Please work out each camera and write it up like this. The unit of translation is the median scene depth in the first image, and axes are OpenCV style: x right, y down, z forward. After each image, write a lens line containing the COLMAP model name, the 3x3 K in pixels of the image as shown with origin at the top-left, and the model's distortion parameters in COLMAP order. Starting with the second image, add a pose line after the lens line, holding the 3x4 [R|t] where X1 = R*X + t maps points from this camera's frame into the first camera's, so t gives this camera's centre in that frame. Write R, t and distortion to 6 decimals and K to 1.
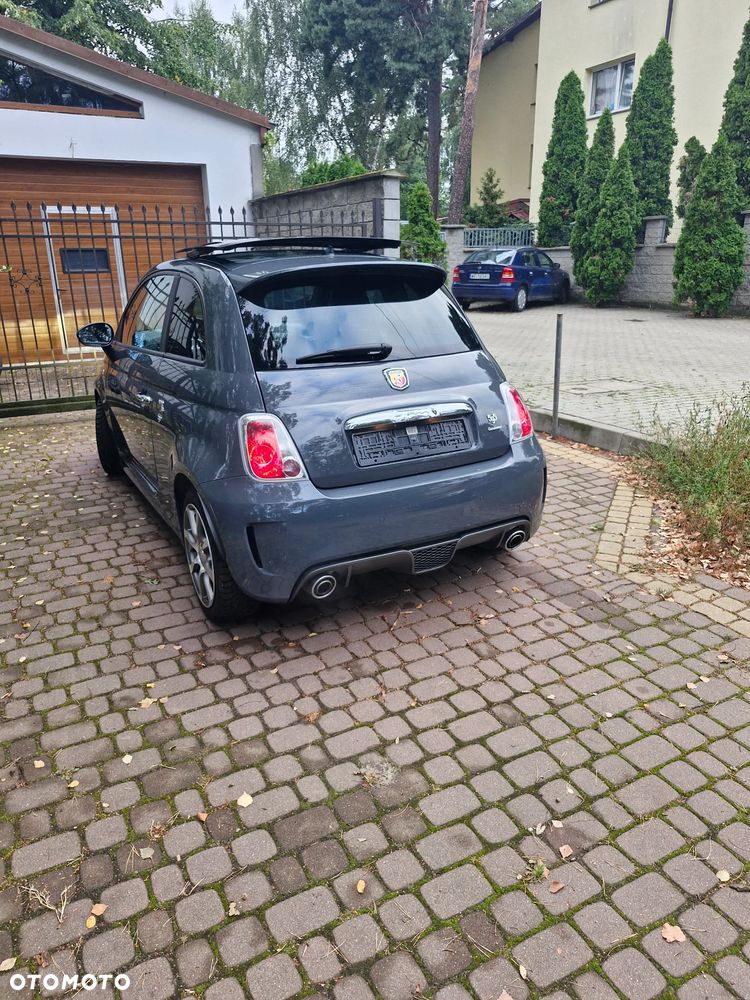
lens RADIAL K [[707.3, 0, 371.3], [0, 707.3, 506.9], [0, 0, 1]] dist [0.034541, -0.029281]
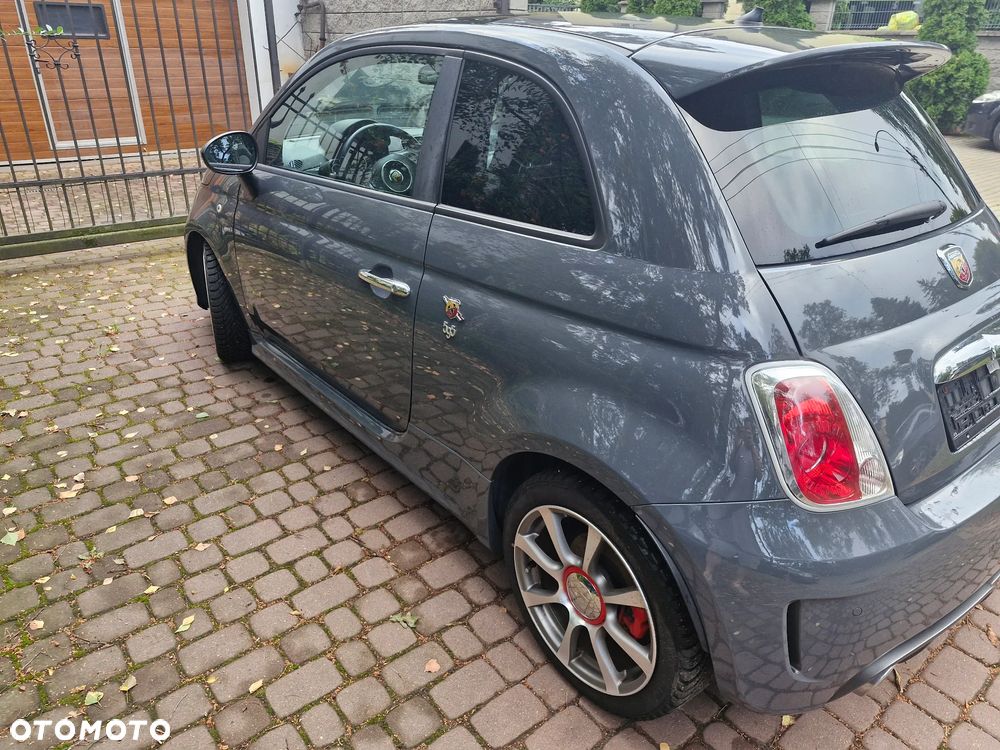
lens RADIAL K [[707.3, 0, 503.4], [0, 707.3, 369.0], [0, 0, 1]] dist [0.034541, -0.029281]
pose [[0.980697, -0.048903, 0.189321, -0.358102], [0.029344, 0.994064, 0.104769, -0.149308], [-0.193320, -0.097191, 0.976310, 0.450054]]
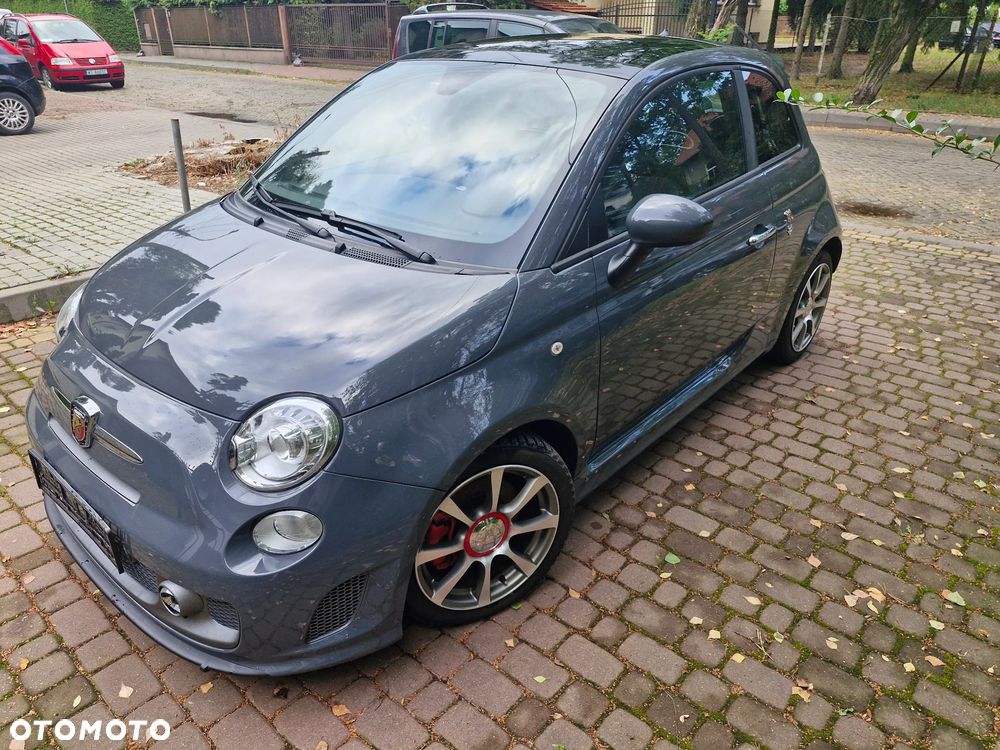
lens RADIAL K [[707.3, 0, 499.2], [0, 707.3, 365.9], [0, 0, 1]] dist [0.034541, -0.029281]
pose [[-0.353786, -0.400031, 0.845465, -0.994895], [0.307293, 0.804036, 0.509016, -0.555486], [-0.883406, 0.439889, -0.161530, 1.530730]]
